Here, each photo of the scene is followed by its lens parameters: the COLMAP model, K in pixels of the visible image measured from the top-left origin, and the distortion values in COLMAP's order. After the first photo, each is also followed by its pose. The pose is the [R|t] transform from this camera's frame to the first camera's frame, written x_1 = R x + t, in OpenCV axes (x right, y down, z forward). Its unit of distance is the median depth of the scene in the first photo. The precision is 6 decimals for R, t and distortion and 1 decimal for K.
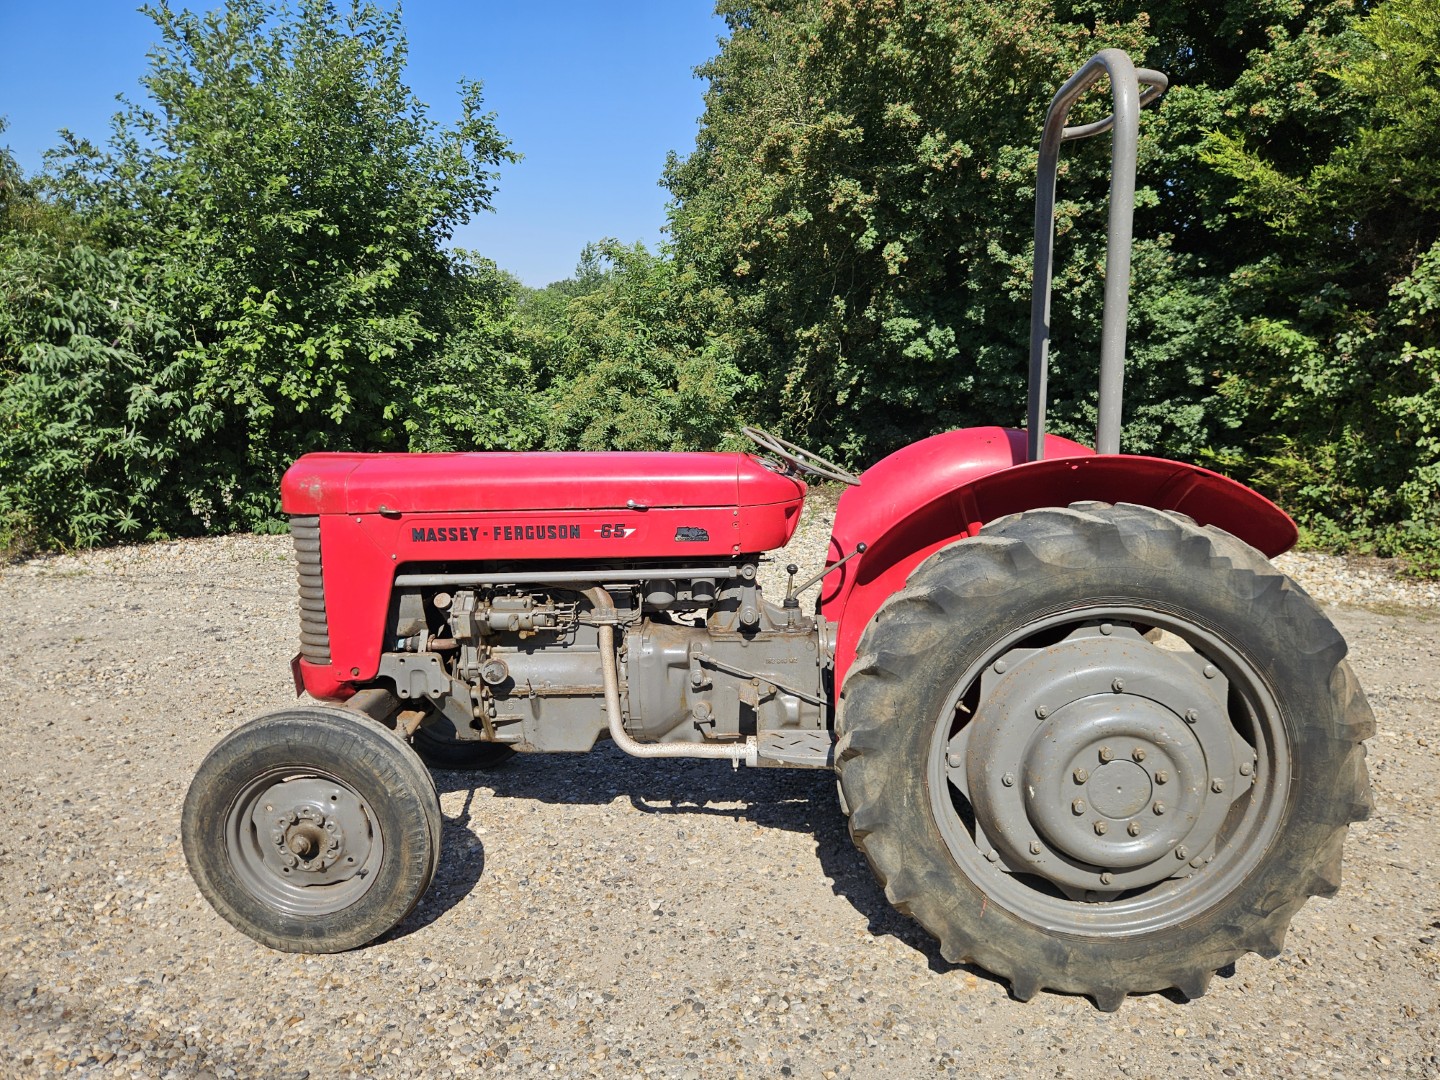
lens RADIAL K [[943.0, 0, 720.9], [0, 943.0, 572.7], [0, 0, 1]] dist [0.057009, -0.045648]
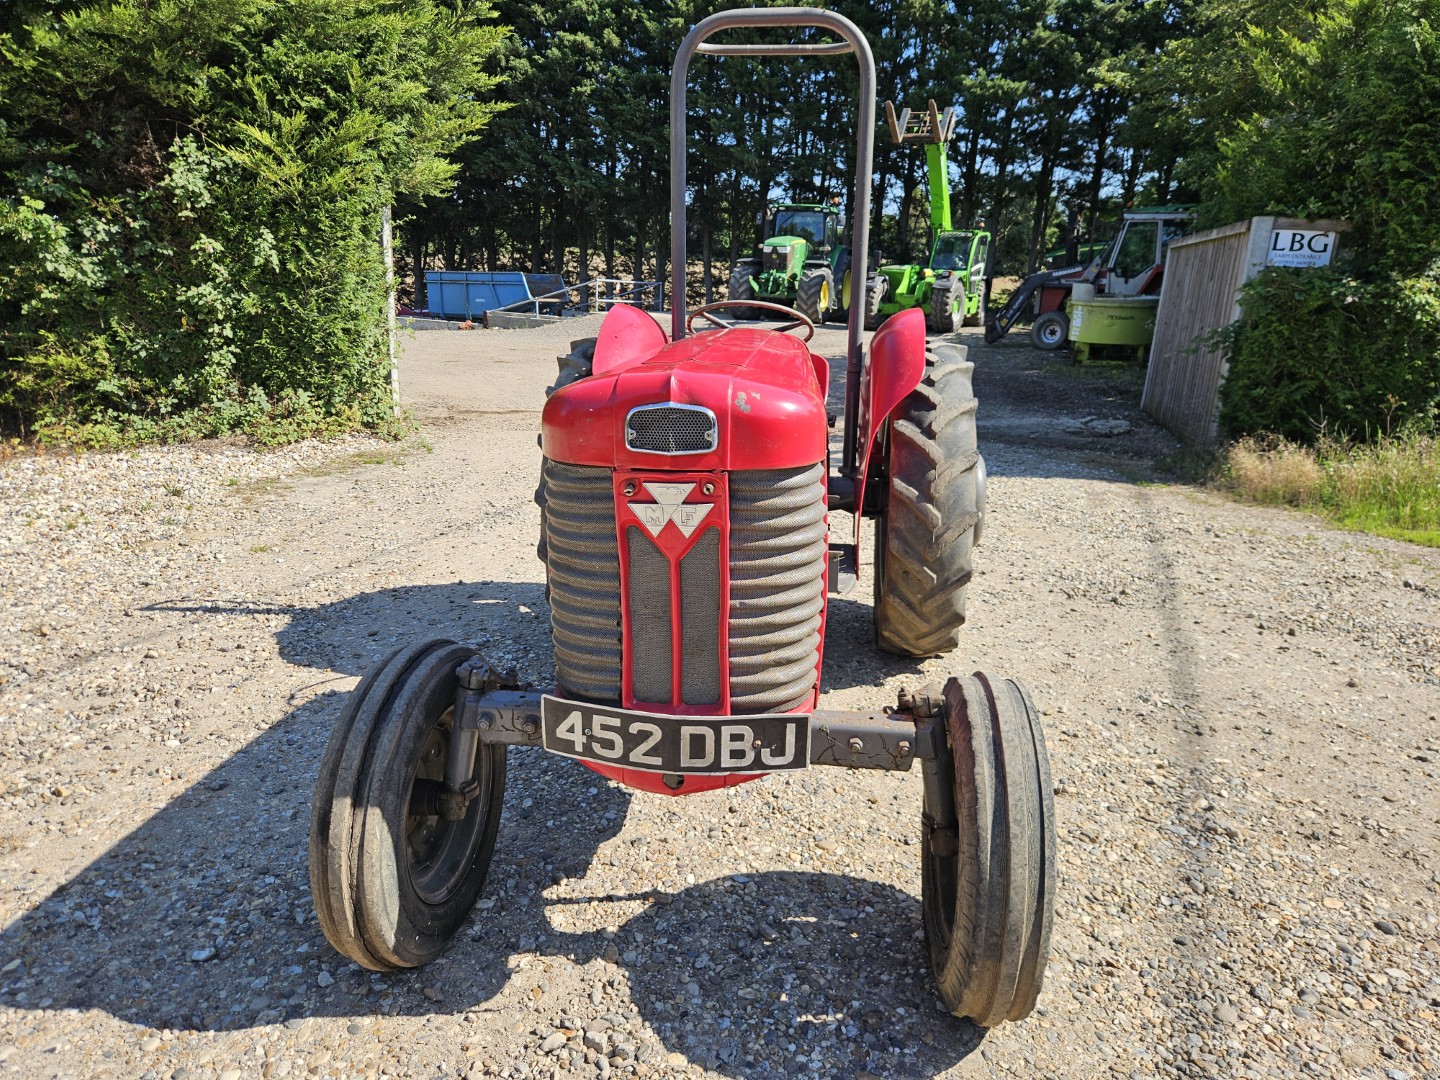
lens RADIAL K [[943.0, 0, 728.8], [0, 943.0, 550.5], [0, 0, 1]] dist [0.057009, -0.045648]
pose [[0.041343, -0.265255, 0.963291, -0.334338], [0.195450, 0.947636, 0.252556, -0.051259], [-0.979842, 0.177834, 0.091023, 0.332978]]
